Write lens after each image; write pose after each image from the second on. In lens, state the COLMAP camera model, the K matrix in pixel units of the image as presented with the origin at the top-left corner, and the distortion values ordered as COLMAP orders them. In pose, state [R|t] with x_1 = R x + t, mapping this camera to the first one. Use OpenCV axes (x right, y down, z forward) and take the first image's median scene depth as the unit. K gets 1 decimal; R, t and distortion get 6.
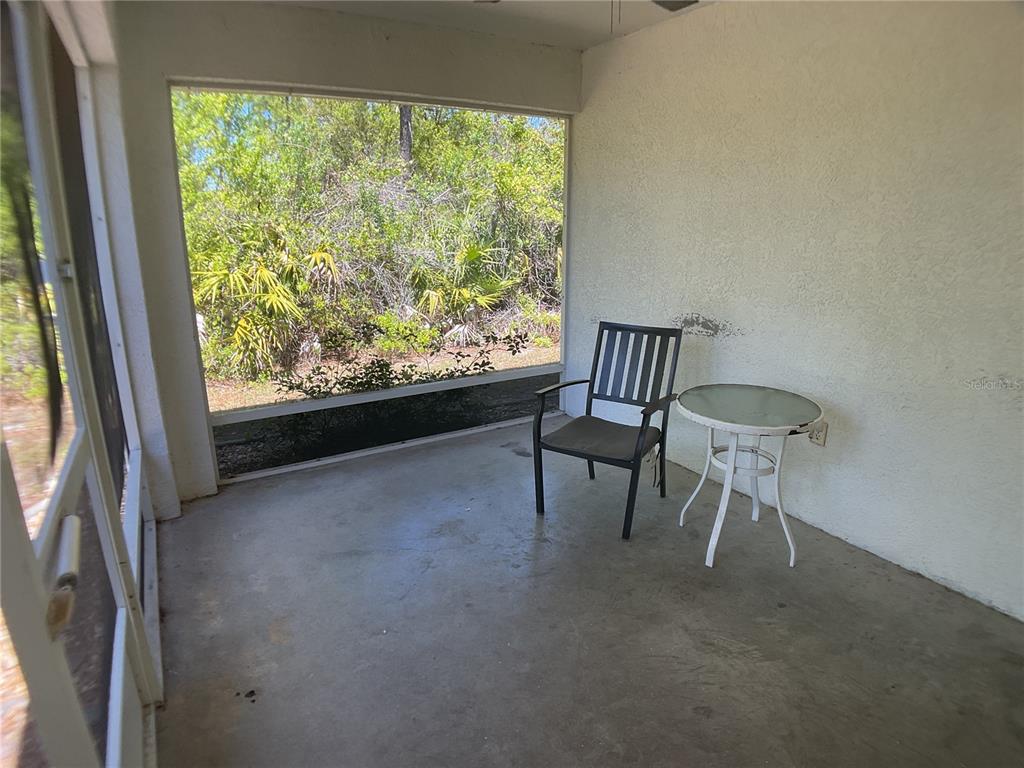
lens RADIAL K [[577.5, 0, 512.2], [0, 577.5, 384.3], [0, 0, 1]] dist [-0.045340, -0.001328]
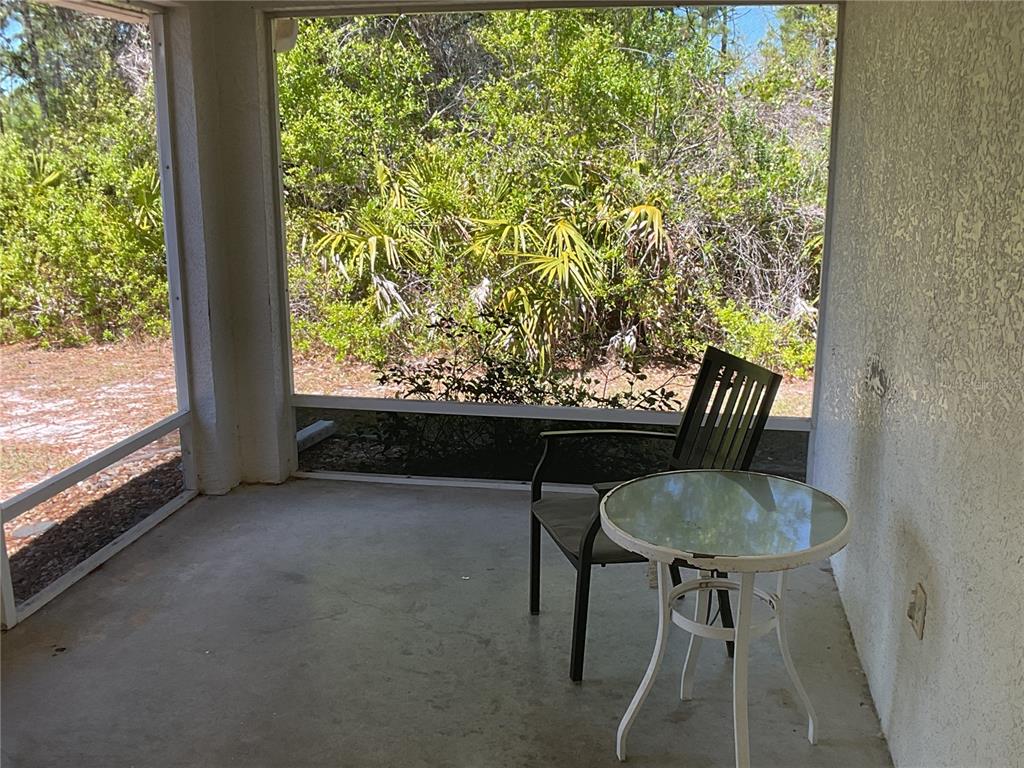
lens RADIAL K [[967.3, 0, 511.4], [0, 967.3, 383.9], [0, 0, 1]] dist [-0.045104, 0.000000]
pose [[0.761700, 0.158568, -0.628227, 0.740867], [-0.179500, 0.983284, 0.030551, -0.073595], [0.622570, 0.089496, 0.777430, 0.086820]]
